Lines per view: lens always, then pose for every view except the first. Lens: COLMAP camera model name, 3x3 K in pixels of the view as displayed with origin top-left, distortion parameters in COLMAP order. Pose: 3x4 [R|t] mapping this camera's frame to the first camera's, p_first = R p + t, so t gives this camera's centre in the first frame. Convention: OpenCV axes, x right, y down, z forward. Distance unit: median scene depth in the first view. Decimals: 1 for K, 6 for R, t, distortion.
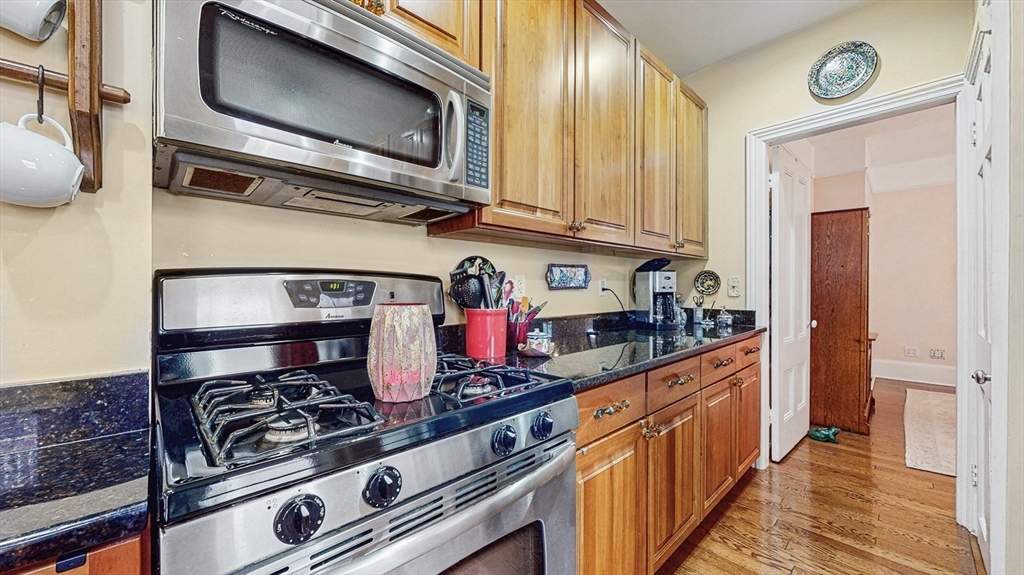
lens RADIAL K [[385.8, 0, 518.0], [0, 385.8, 290.8], [0, 0, 1]] dist [0.000586, 0.000093]
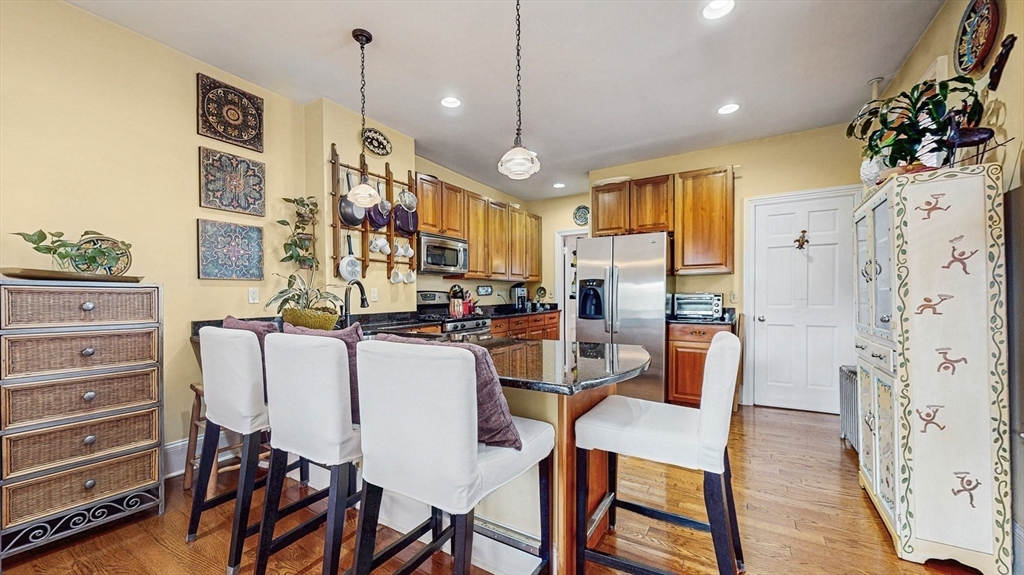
lens RADIAL K [[385.8, 0, 507.7], [0, 385.8, 294.2], [0, 0, 1]] dist [0.000586, 0.000093]
pose [[0.974484, -0.005531, 0.224389, -0.277698], [0.006018, 0.999981, -0.001487, -0.006808], [-0.224377, 0.002799, 0.974498, -1.439276]]
